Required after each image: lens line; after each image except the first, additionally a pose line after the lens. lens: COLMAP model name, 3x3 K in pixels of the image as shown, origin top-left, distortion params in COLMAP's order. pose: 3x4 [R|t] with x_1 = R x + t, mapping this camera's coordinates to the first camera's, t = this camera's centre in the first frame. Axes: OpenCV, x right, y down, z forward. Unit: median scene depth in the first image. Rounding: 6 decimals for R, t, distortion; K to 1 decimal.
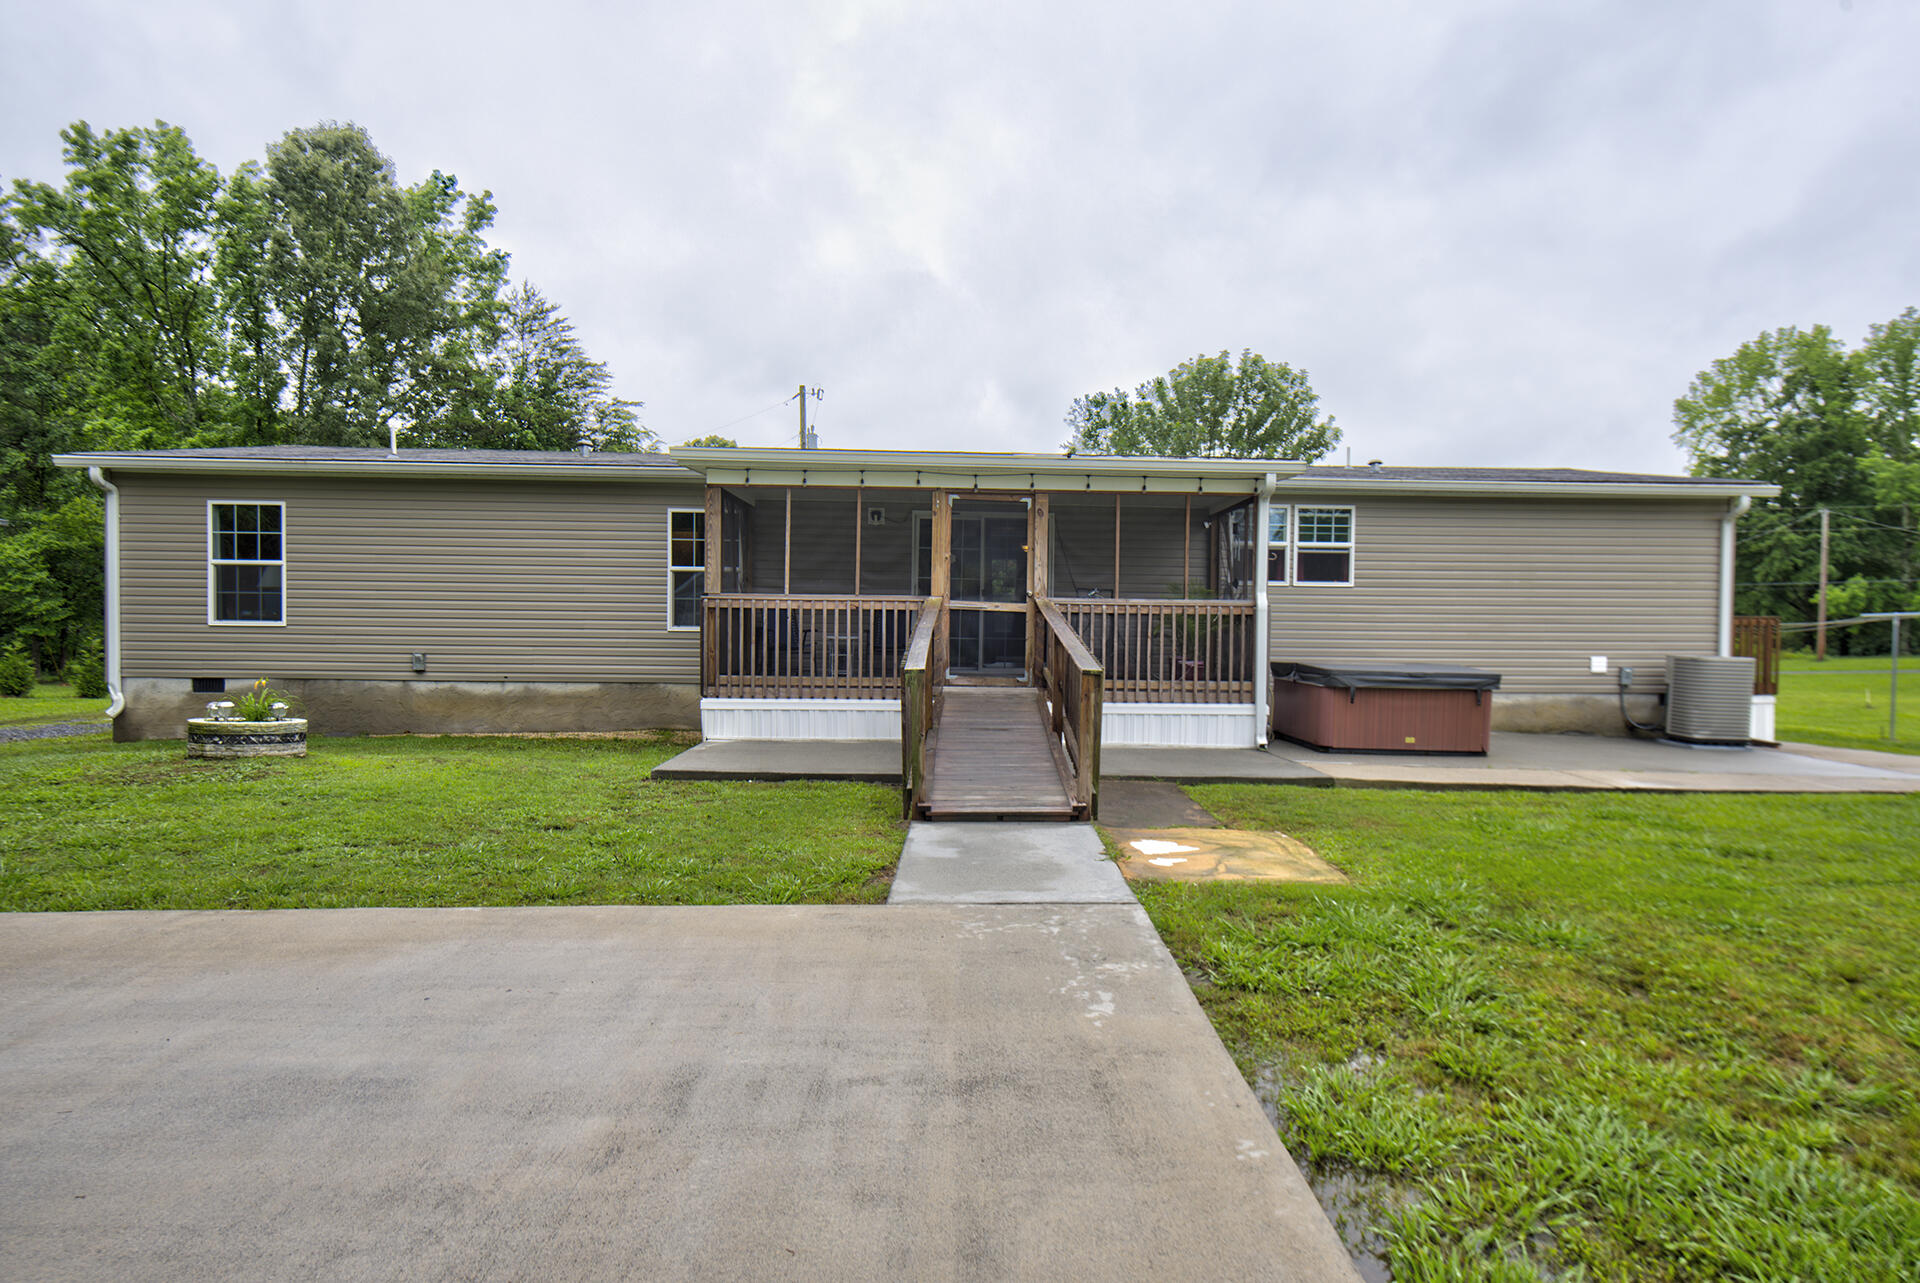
lens RADIAL K [[1222.4, 0, 960.0], [0, 1222.4, 641.5], [0, 0, 1]] dist [0.022025, 0.000170]
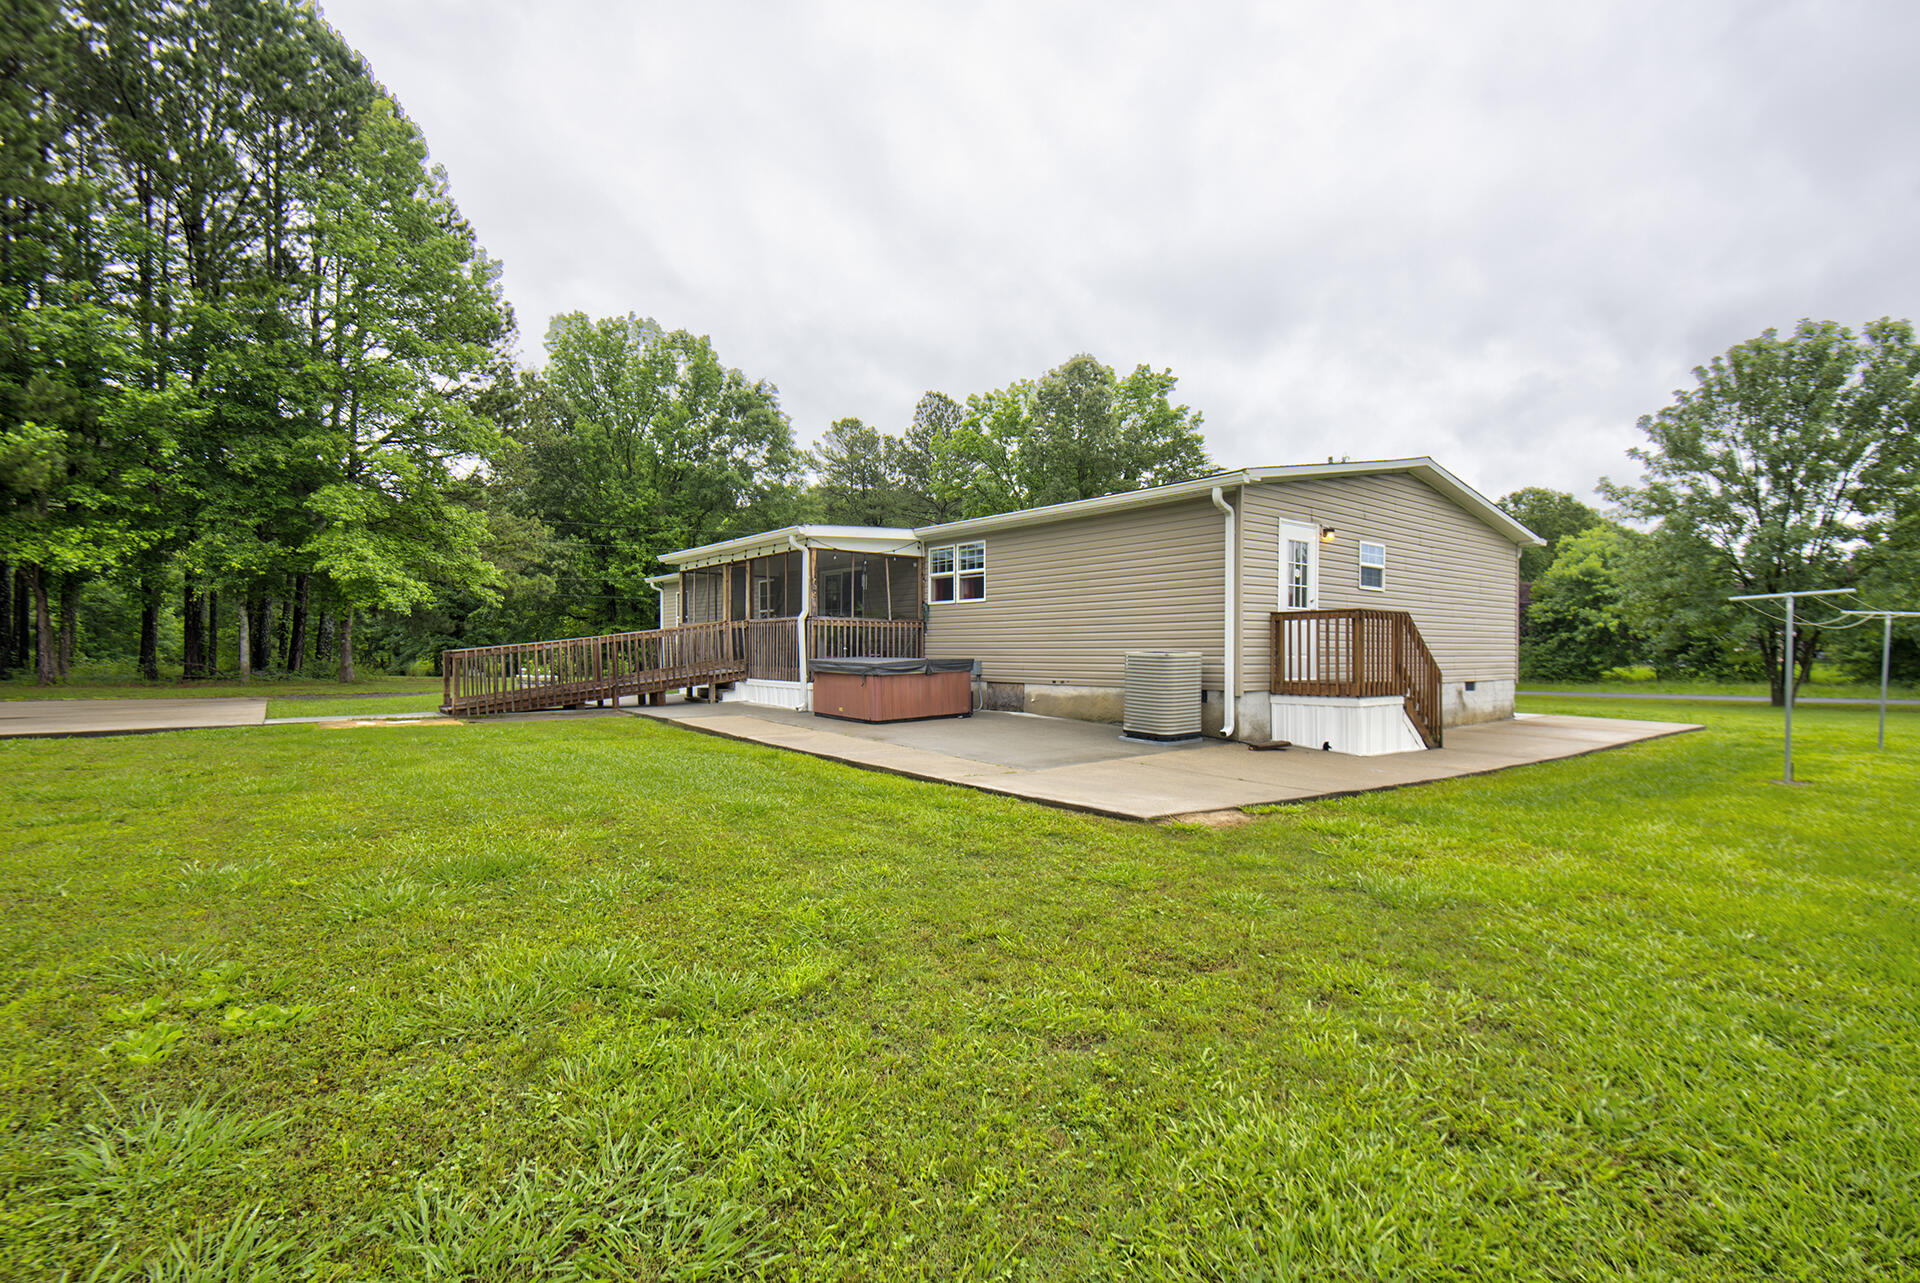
lens RADIAL K [[869.9, 0, 955.9], [0, 869.9, 652.2], [0, 0, 1]] dist [0.014731, -0.009230]
pose [[0.599522, -0.005294, -0.800341, 1.042919], [-0.006753, 0.999909, -0.011673, 0.020446], [0.800330, 0.012402, 0.599431, 0.410196]]
